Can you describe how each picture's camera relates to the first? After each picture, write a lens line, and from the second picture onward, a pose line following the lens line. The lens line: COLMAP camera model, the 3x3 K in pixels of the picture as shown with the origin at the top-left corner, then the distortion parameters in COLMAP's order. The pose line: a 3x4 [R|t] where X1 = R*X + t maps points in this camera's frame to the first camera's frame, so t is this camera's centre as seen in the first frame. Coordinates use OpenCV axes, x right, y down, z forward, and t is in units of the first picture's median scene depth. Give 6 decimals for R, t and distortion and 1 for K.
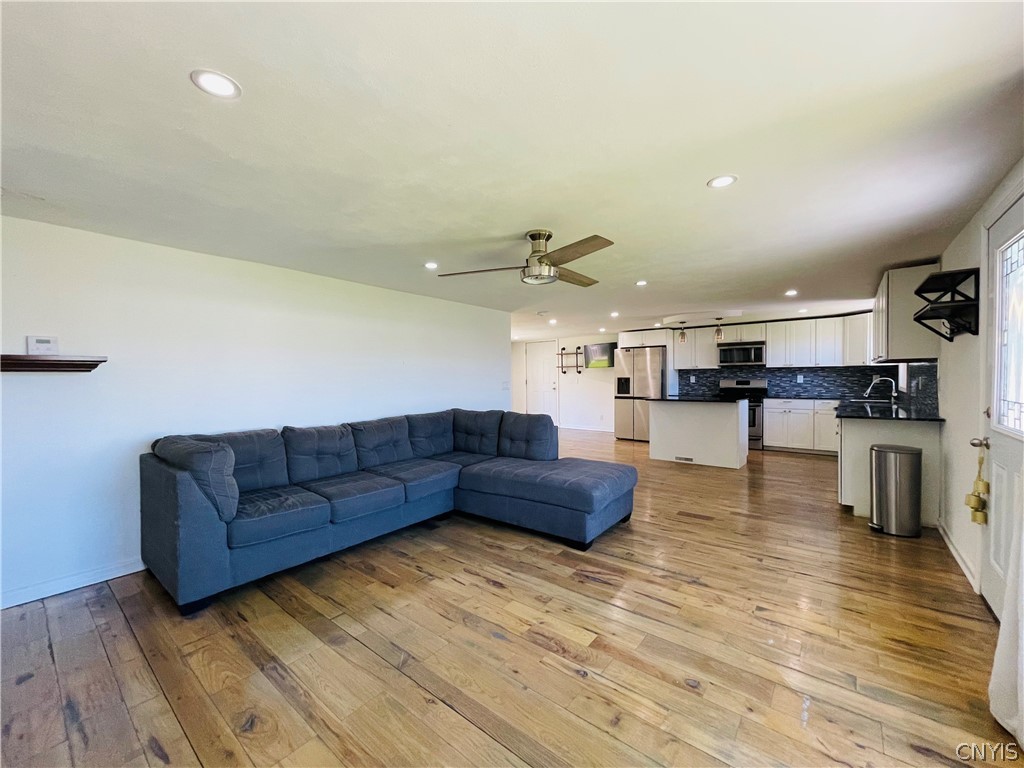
lens RADIAL K [[411.7, 0, 513.6], [0, 411.7, 385.7], [0, 0, 1]] dist [-0.004172, 0.001245]
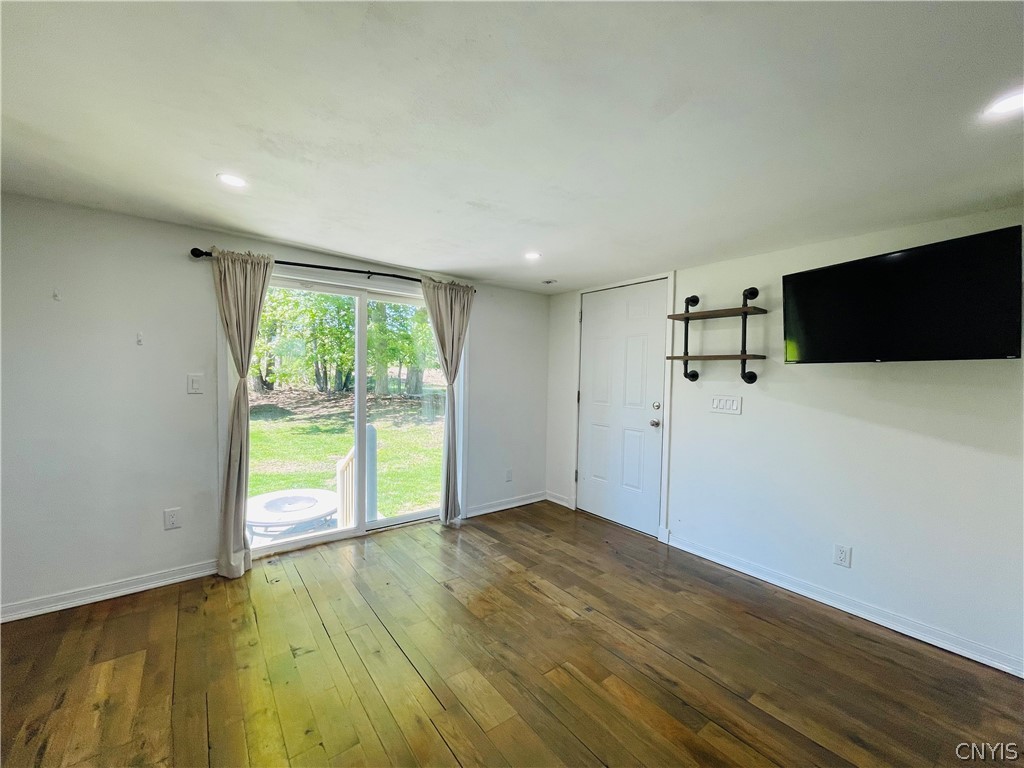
lens RADIAL K [[411.7, 0, 510.4], [0, 411.7, 383.8], [0, 0, 1]] dist [-0.004172, 0.001245]
pose [[0.969238, 0.042918, -0.242355, 0.065491], [-0.041709, 0.999079, 0.010118, -0.023730], [0.242566, 0.000302, 0.970135, 0.665153]]
